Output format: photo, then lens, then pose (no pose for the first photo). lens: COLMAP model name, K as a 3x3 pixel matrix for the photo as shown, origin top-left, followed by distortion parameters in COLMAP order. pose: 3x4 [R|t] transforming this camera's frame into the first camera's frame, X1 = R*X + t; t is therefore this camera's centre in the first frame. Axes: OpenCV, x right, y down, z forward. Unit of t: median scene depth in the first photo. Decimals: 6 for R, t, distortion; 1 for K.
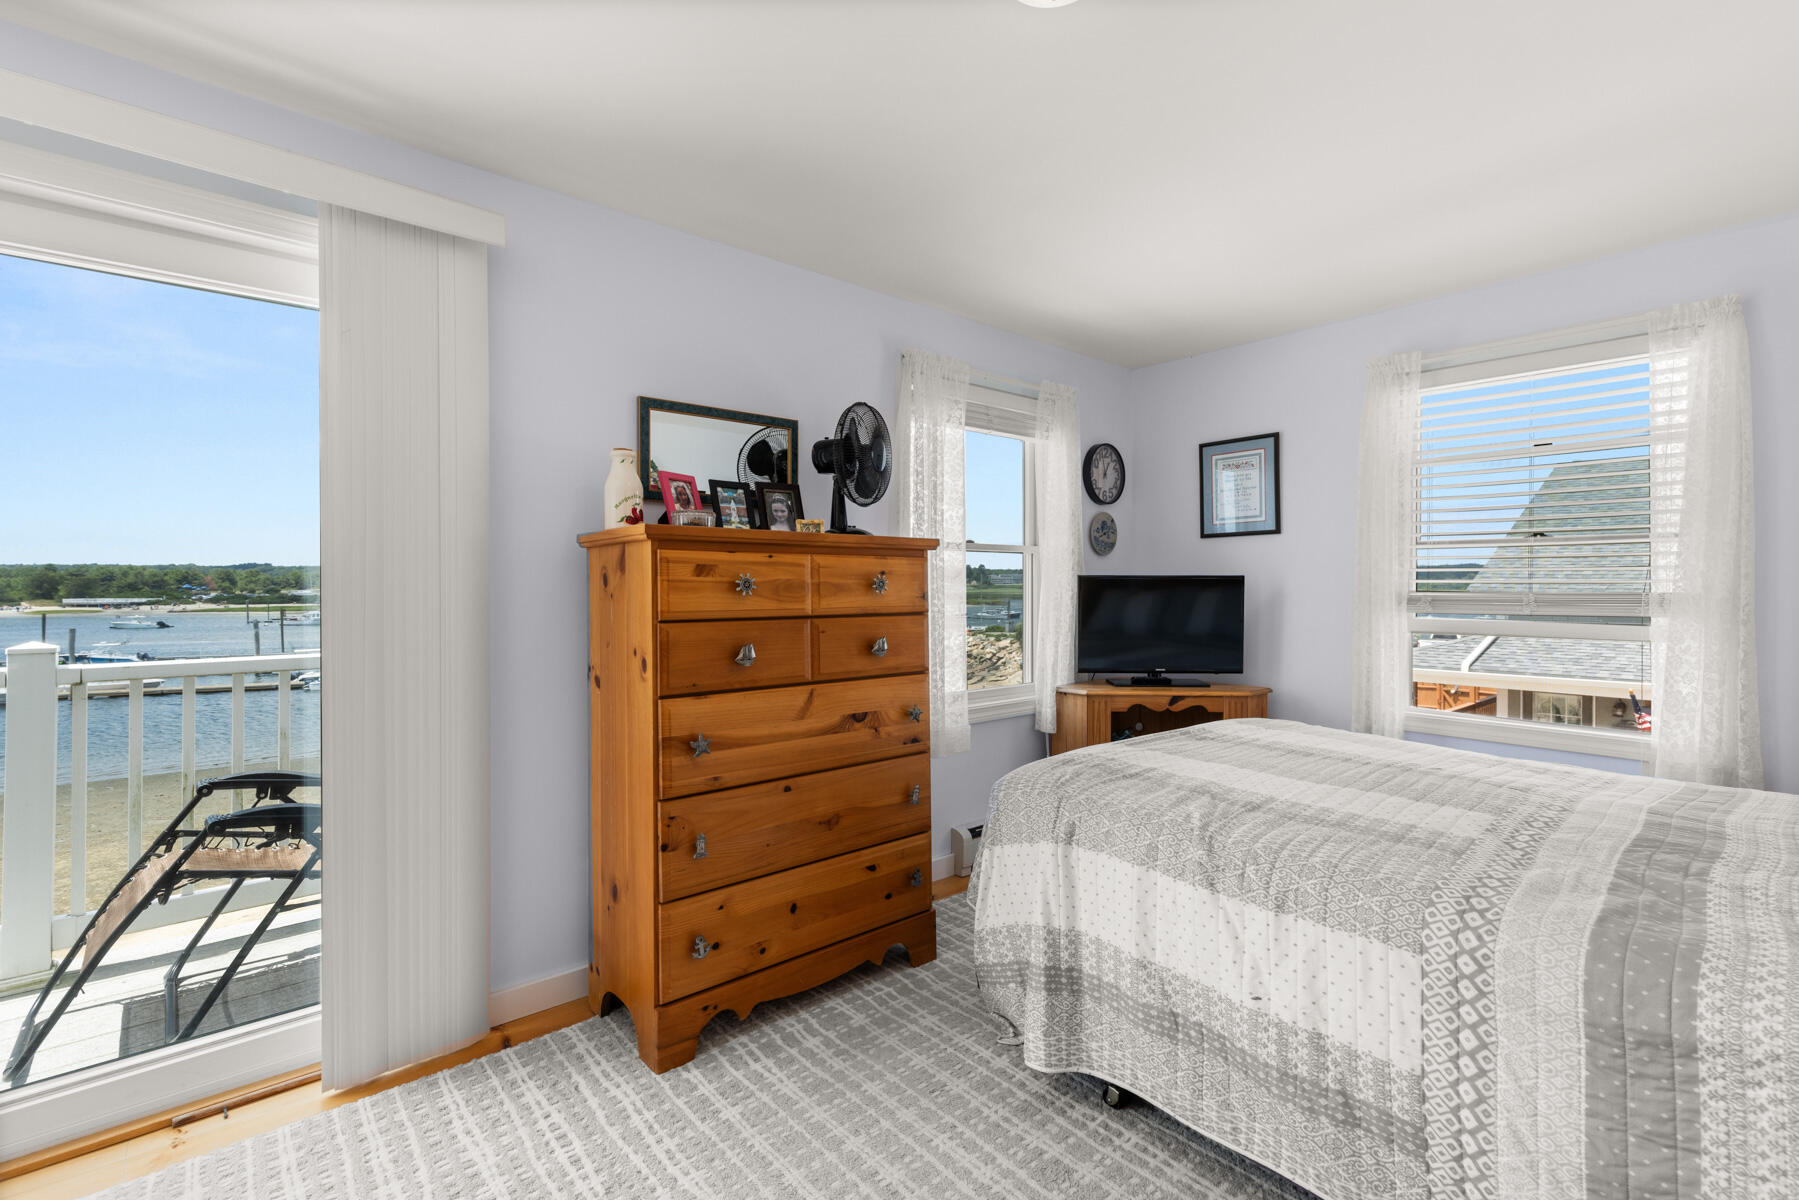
lens RADIAL K [[809.9, 0, 925.5], [0, 809.9, 582.4], [0, 0, 1]] dist [0.002448, -0.001738]
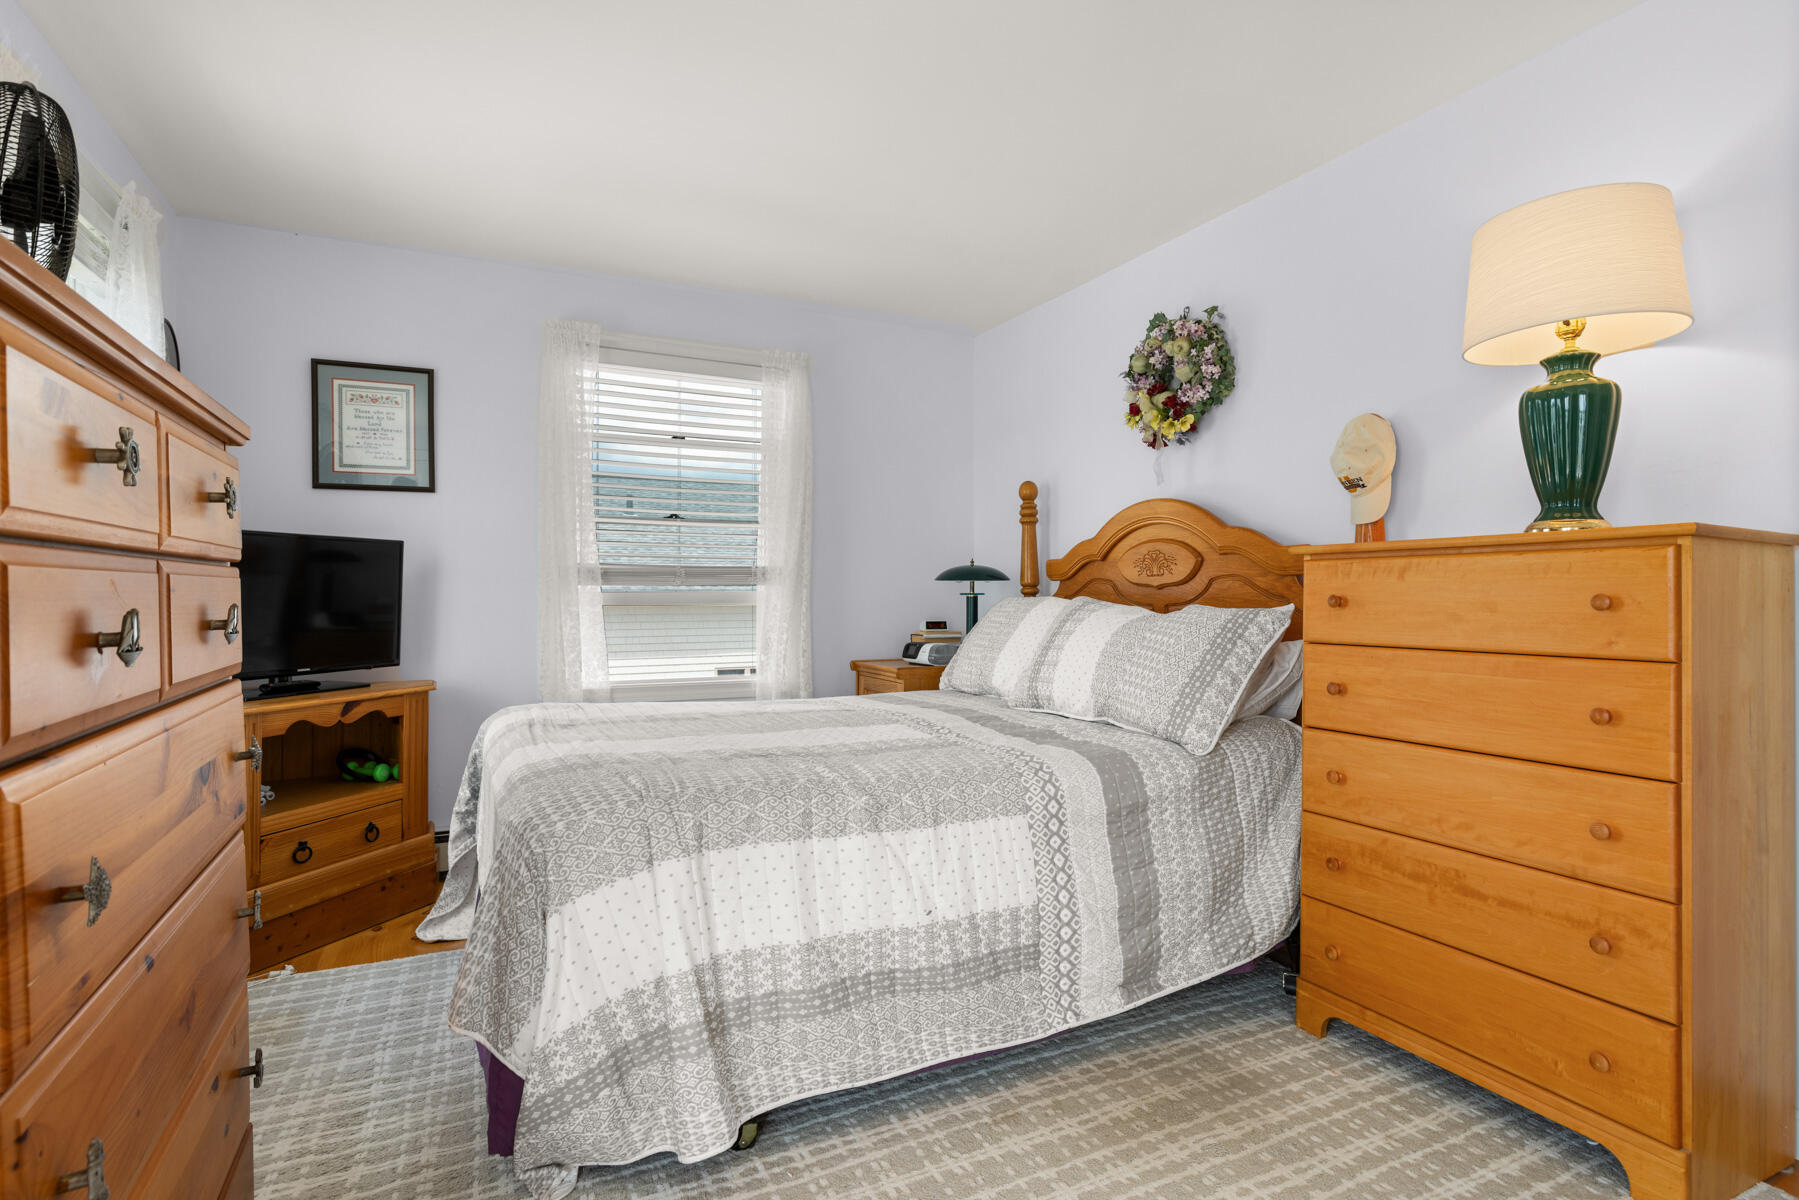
lens RADIAL K [[879.7, 0, 899.9], [0, 879.7, 585.1], [0, 0, 1]] dist [-0.002338, -0.000361]
pose [[0.267993, 0.006082, 0.963402, -0.632665], [-0.003070, 0.999980, -0.005459, 0.080021], [-0.963416, -0.001495, 0.268007, 0.645099]]
